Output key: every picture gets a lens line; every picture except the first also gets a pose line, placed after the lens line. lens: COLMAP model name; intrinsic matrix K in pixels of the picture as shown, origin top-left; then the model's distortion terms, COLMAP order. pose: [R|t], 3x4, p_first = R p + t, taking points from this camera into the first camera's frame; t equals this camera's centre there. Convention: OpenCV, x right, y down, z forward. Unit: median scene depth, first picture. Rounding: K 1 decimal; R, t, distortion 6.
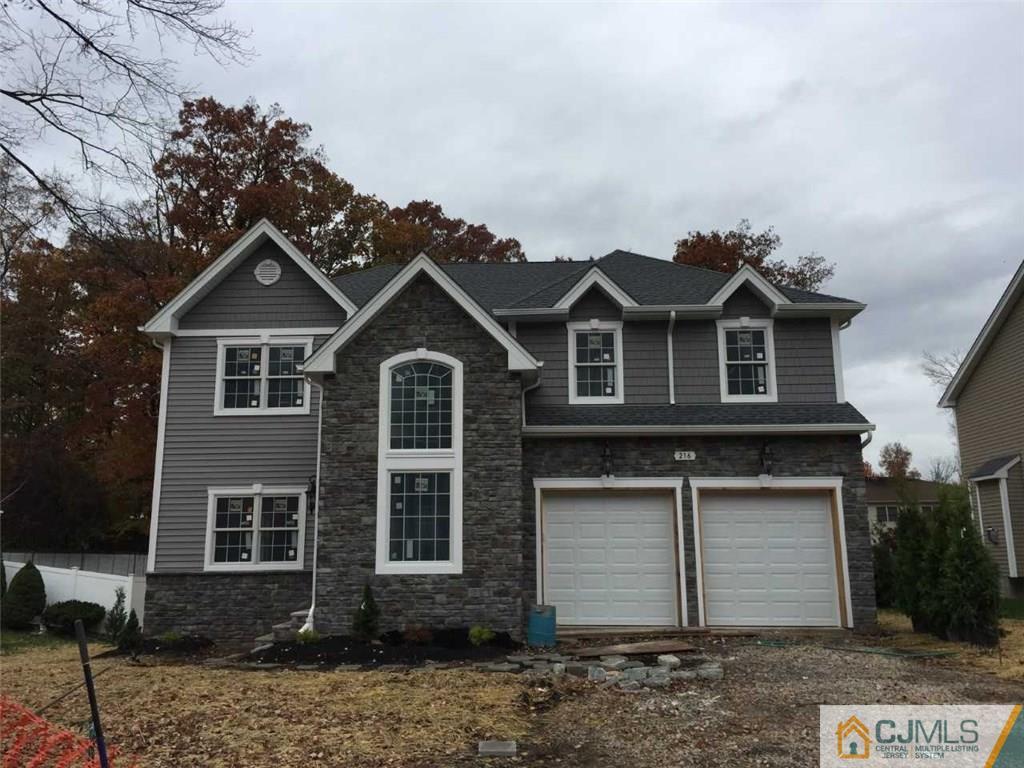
lens RADIAL K [[877.5, 0, 478.8], [0, 877.5, 386.5], [0, 0, 1]] dist [0.078454, -0.004899]
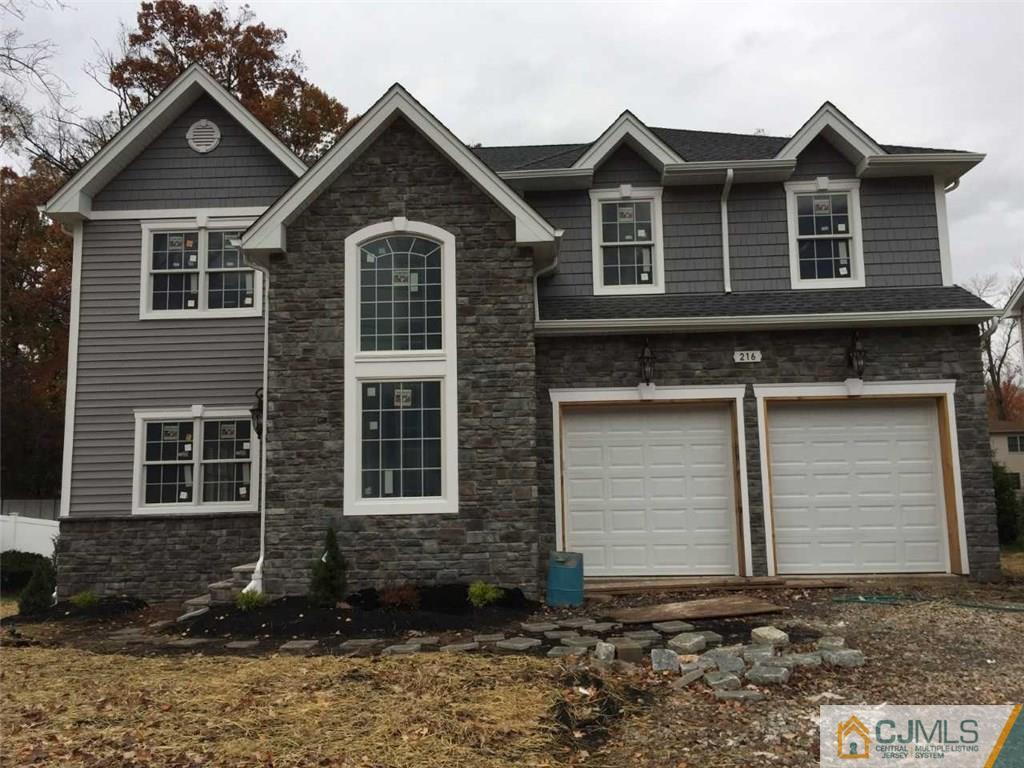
lens RADIAL K [[877.5, 0, 478.8], [0, 877.5, 386.5], [0, 0, 1]] dist [0.078454, -0.004899]
pose [[0.999886, -0.014965, 0.002096, -0.001314], [0.014800, 0.997837, 0.064047, 0.052968], [-0.003050, -0.064008, 0.997945, 0.239039]]
